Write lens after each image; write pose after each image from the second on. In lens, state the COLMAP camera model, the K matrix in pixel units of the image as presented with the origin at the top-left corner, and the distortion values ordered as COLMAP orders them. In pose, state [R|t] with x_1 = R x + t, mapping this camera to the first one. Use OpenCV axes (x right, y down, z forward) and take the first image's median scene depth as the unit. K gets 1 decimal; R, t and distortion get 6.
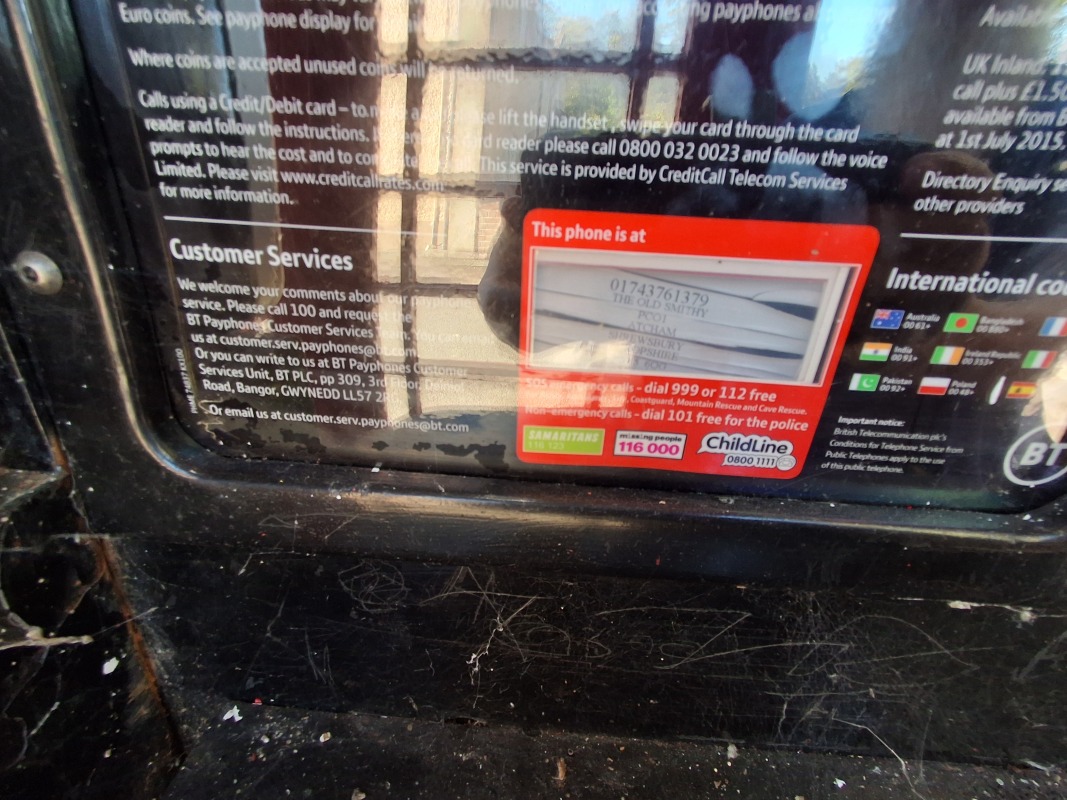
lens RADIAL K [[494.1, 0, 532.4], [0, 494.1, 399.5], [0, 0, 1]] dist [0.000362, 0.000028]
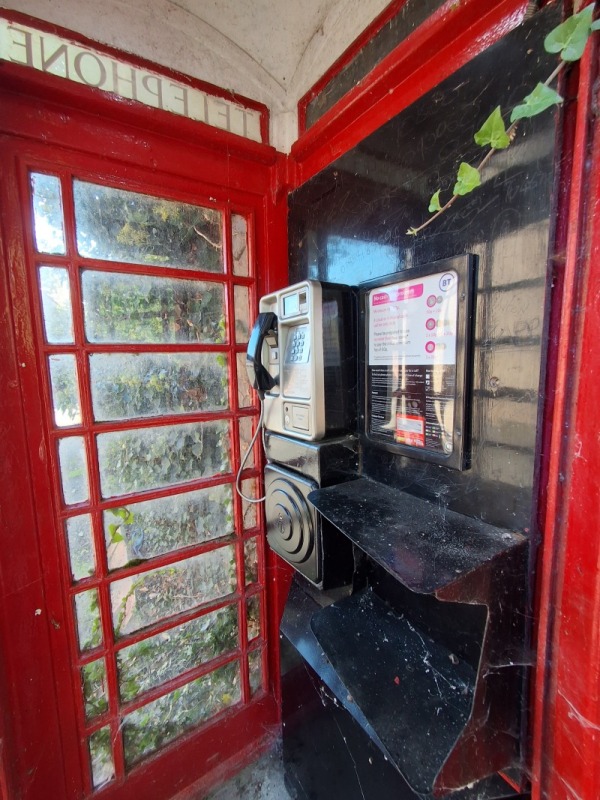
lens RADIAL K [[370.5, 0, 300.0], [0, 370.5, 402.8], [0, 0, 1]] dist [0.000362, 0.000028]
pose [[0.592427, 0.028399, -0.805123, 4.757794], [-0.281014, 0.943894, -0.173482, 1.254072], [0.755024, 0.329026, 0.567169, -4.777203]]
